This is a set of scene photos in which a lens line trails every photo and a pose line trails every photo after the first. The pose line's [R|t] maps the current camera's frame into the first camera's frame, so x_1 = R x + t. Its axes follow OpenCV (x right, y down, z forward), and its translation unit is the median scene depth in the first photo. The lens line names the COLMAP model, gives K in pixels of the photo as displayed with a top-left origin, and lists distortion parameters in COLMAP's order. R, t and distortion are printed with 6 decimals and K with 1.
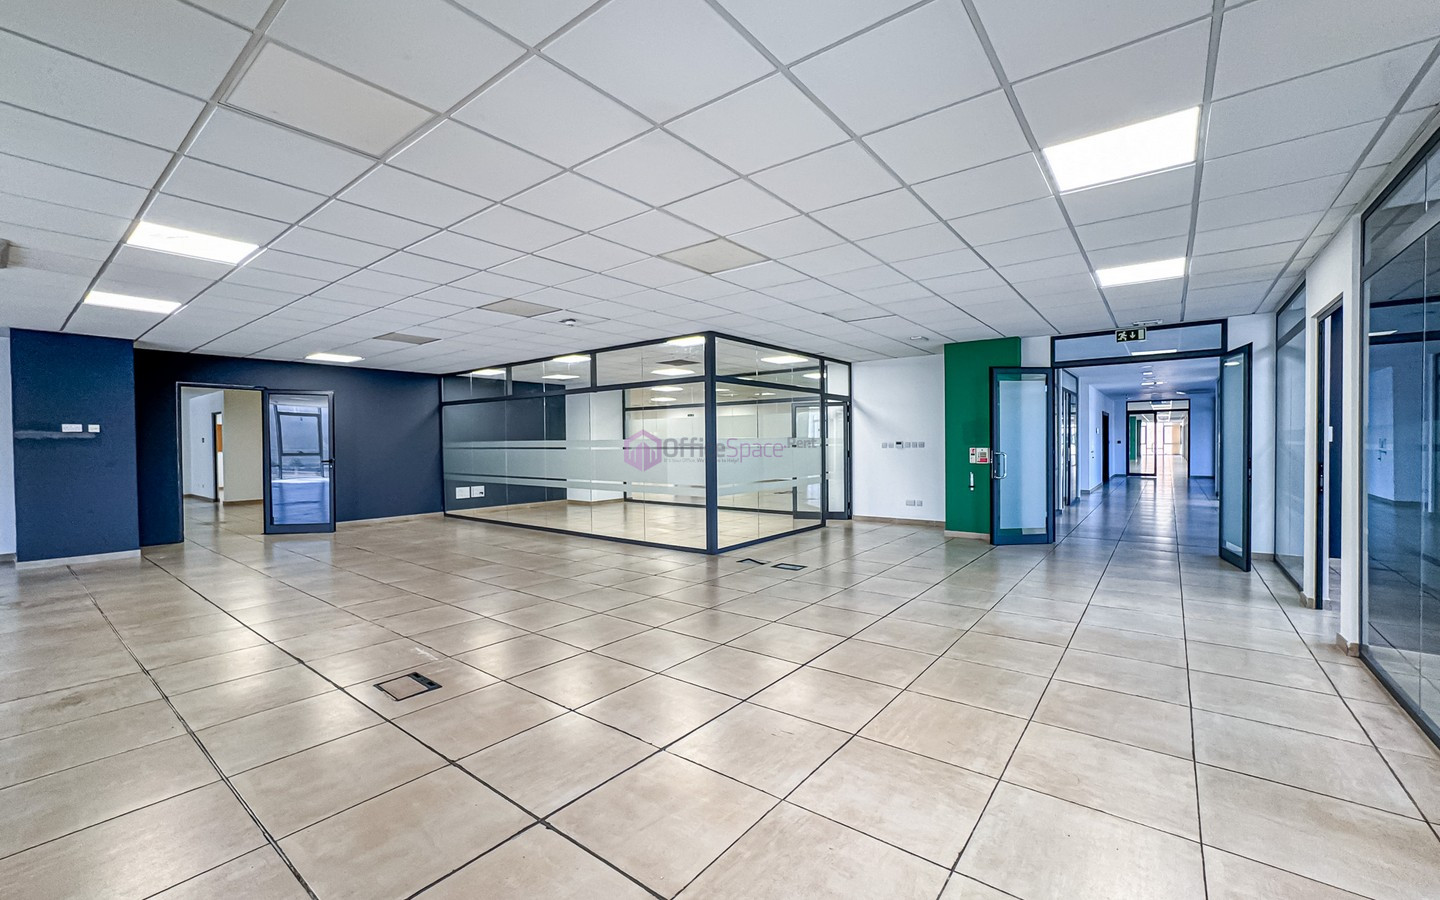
lens RADIAL K [[594.2, 0, 704.0], [0, 594.2, 445.1], [0, 0, 1]] dist [-0.018779, 0.009280]
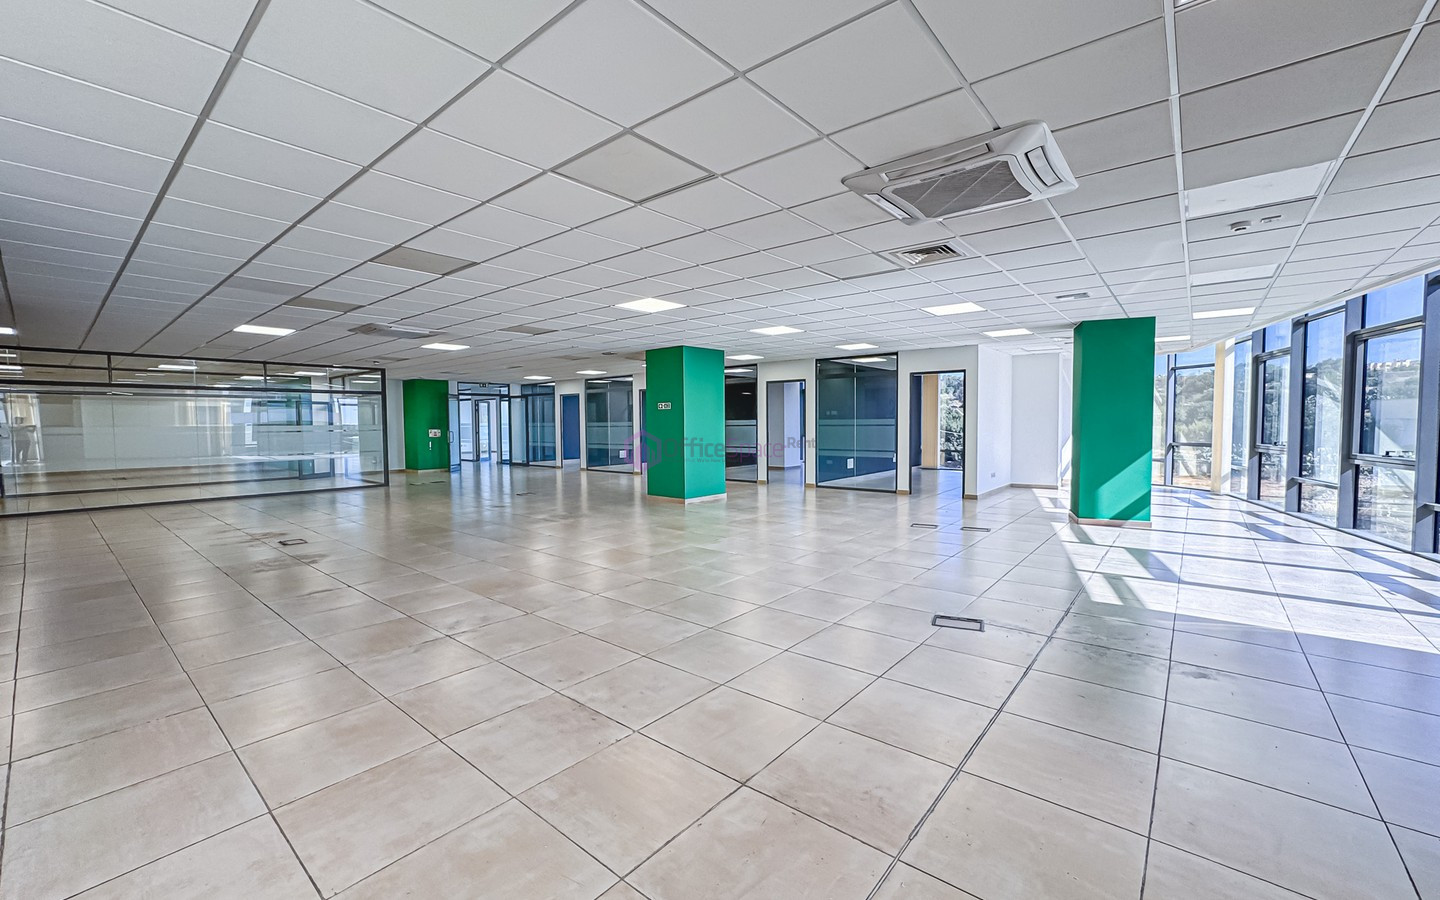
lens RADIAL K [[594.2, 0, 725.5], [0, 594.2, 448.0], [0, 0, 1]] dist [-0.018779, 0.009280]
pose [[0.026401, -0.035801, 0.999010, -2.220618], [0.011316, 0.999305, 0.035513, 0.008095], [-0.999587, 0.010367, 0.026788, -0.146121]]
